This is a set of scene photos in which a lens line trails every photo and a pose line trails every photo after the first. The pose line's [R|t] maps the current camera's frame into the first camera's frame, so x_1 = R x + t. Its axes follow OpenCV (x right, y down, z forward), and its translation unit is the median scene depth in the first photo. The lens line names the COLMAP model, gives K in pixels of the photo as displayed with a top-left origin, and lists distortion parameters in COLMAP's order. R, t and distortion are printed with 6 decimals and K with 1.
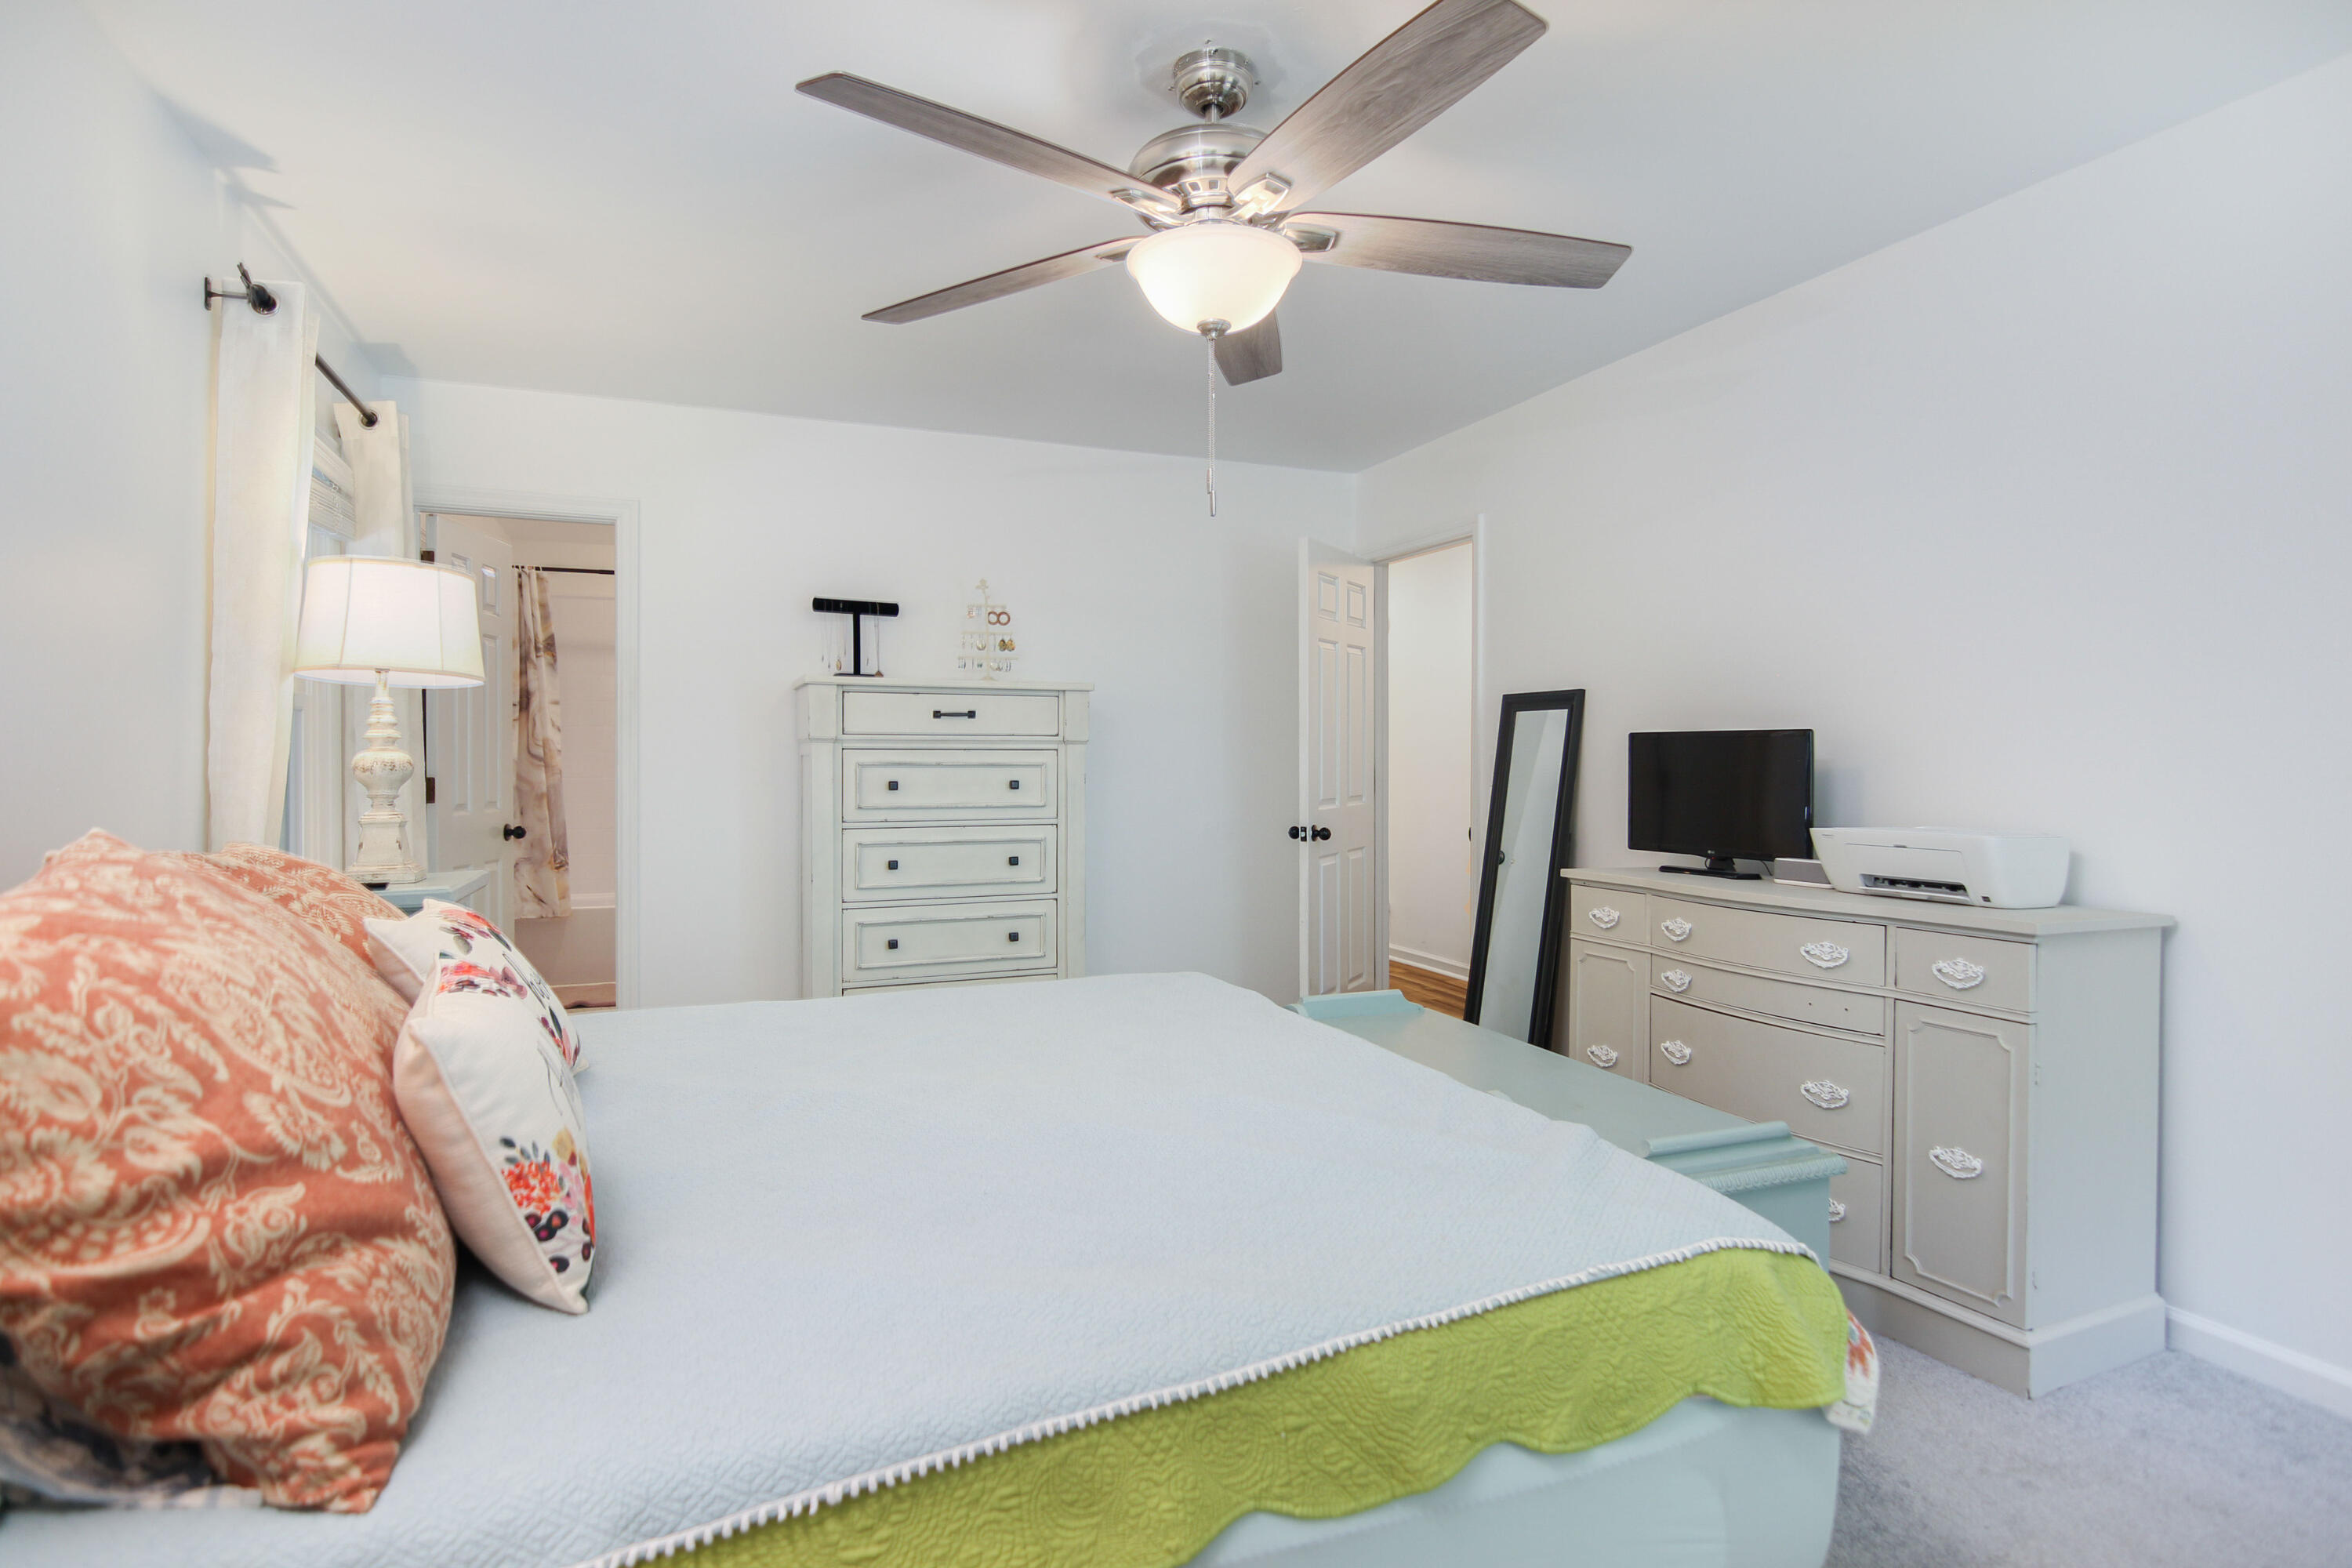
lens RADIAL K [[1209.2, 0, 1178.0], [0, 1209.2, 767.7], [0, 0, 1]] dist [-0.003227, -0.001531]
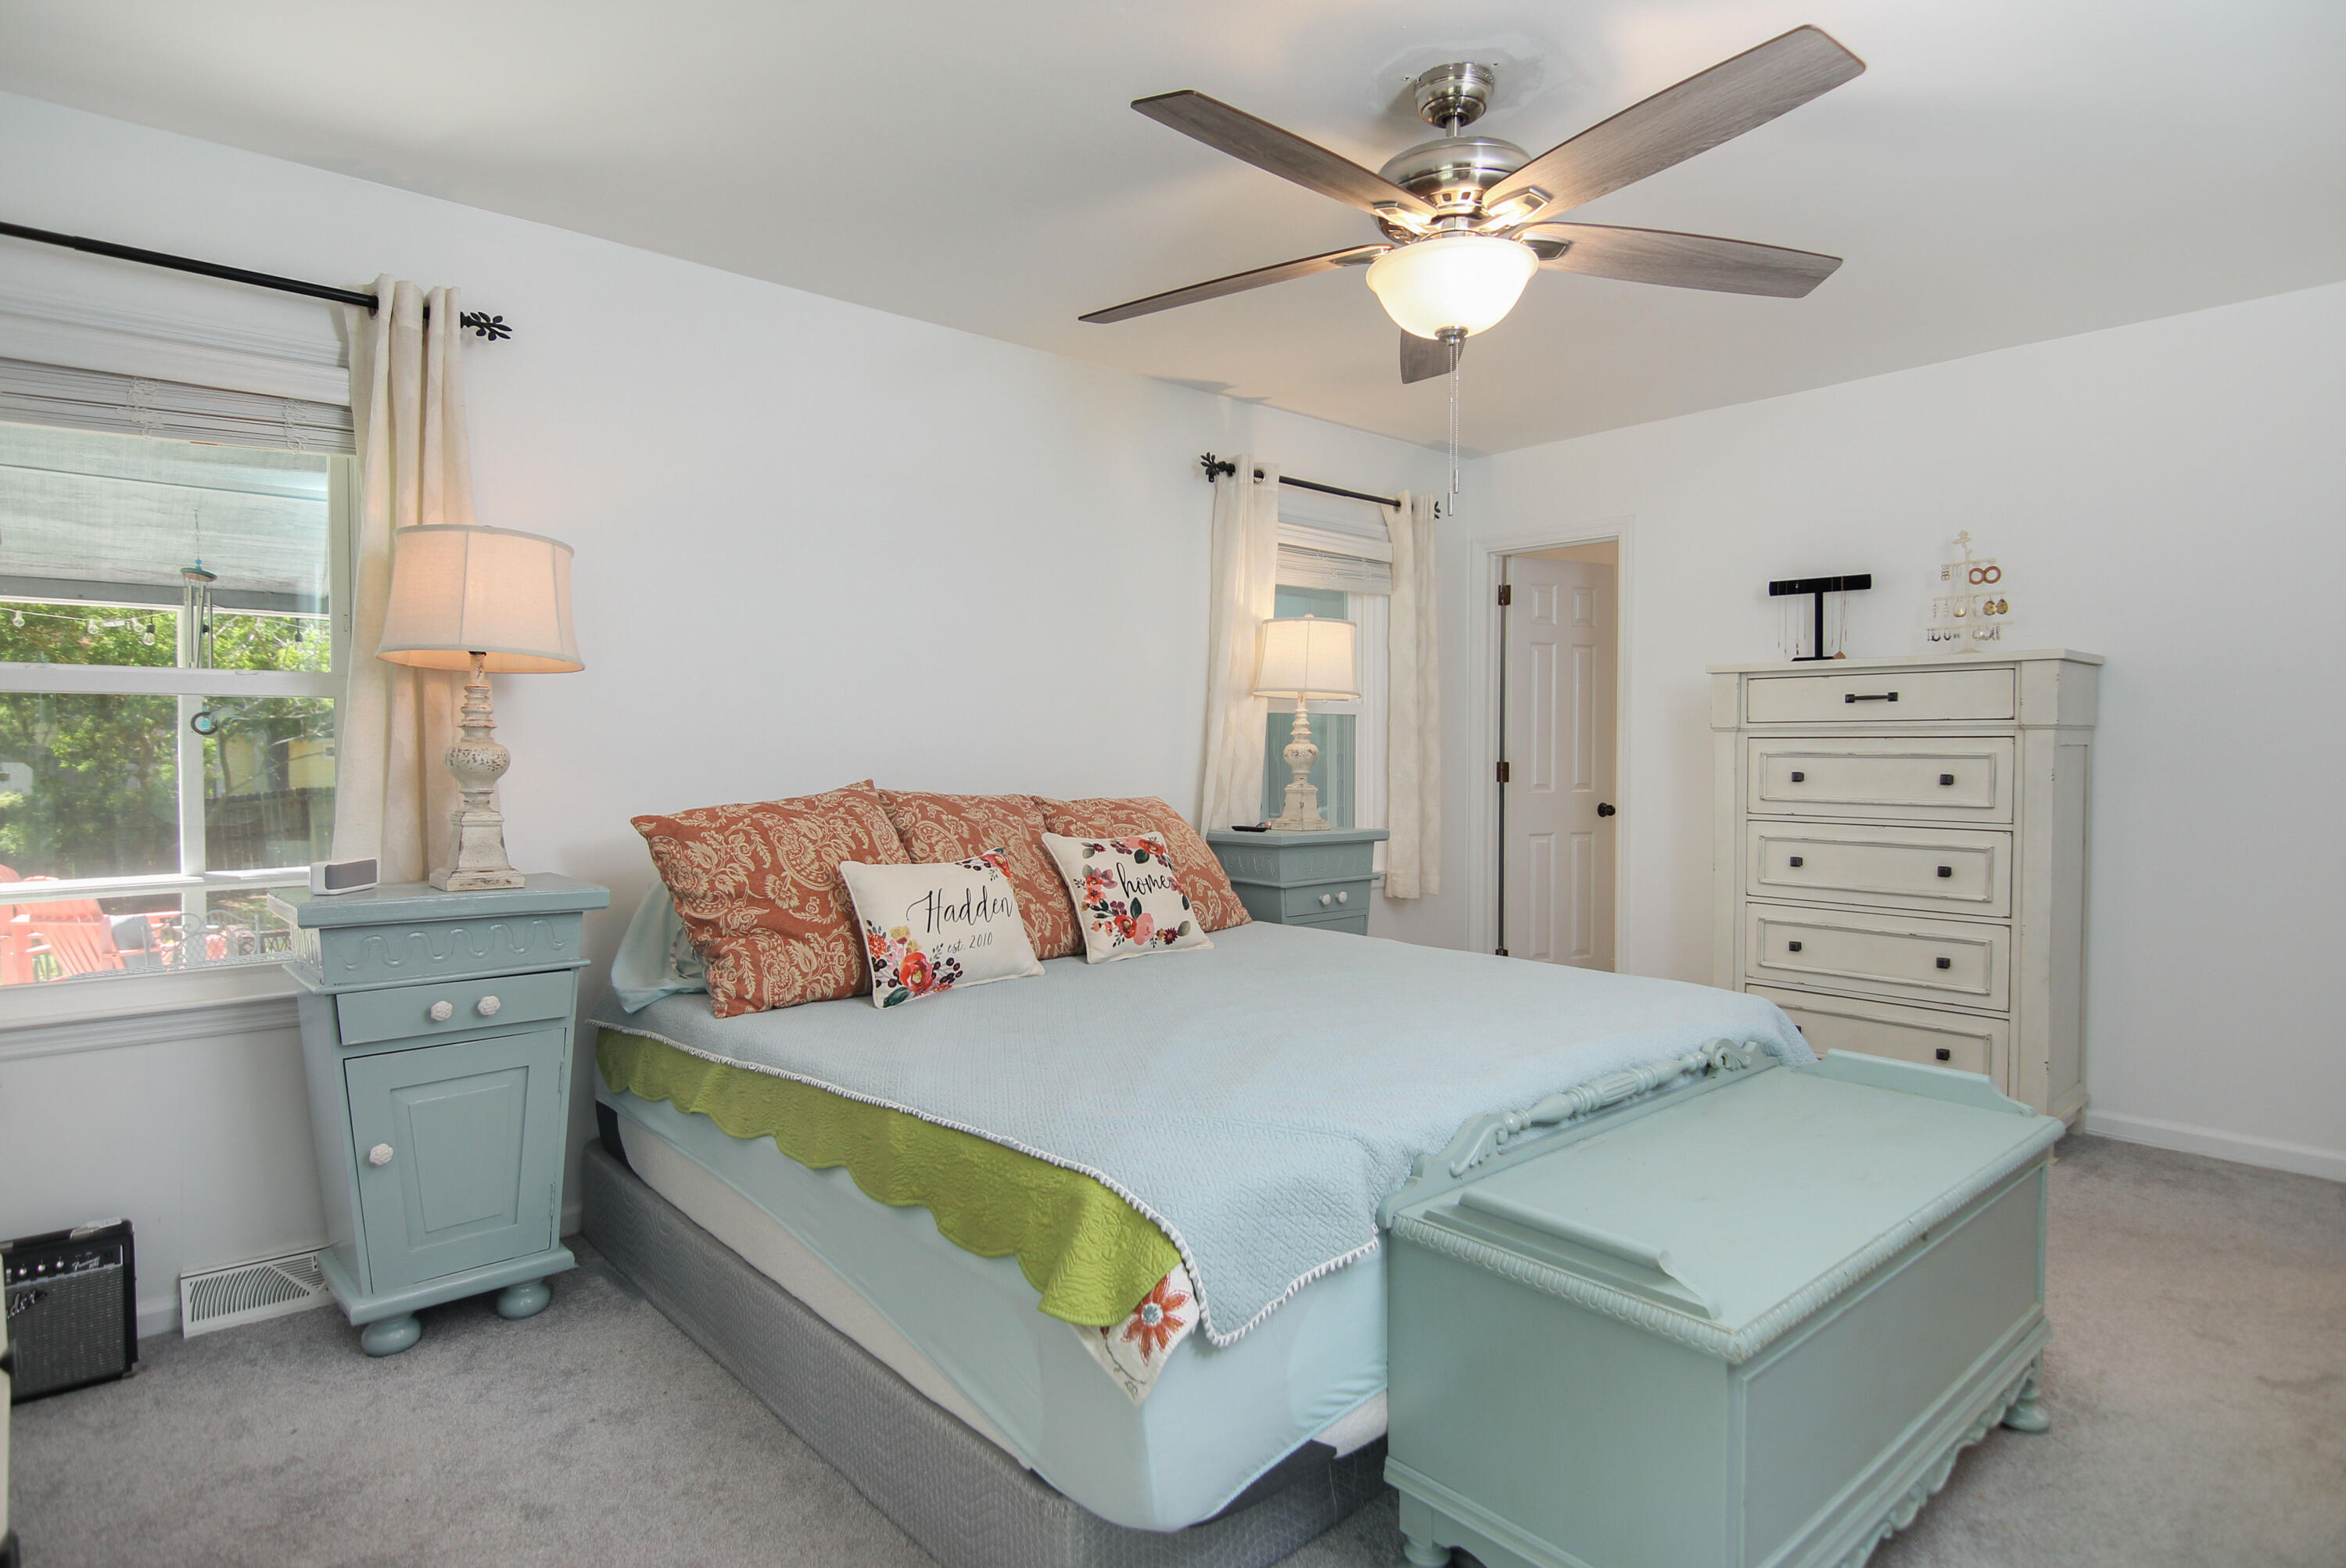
lens RADIAL K [[1267.1, 0, 1175.1], [0, 1267.1, 784.3], [0, 0, 1]] dist [0.005497, 0.000447]
pose [[0.328096, 0.027793, -0.944236, 0.521726], [-0.006481, 0.999610, 0.027171, -0.003233], [0.944622, -0.002795, 0.328148, 0.220317]]
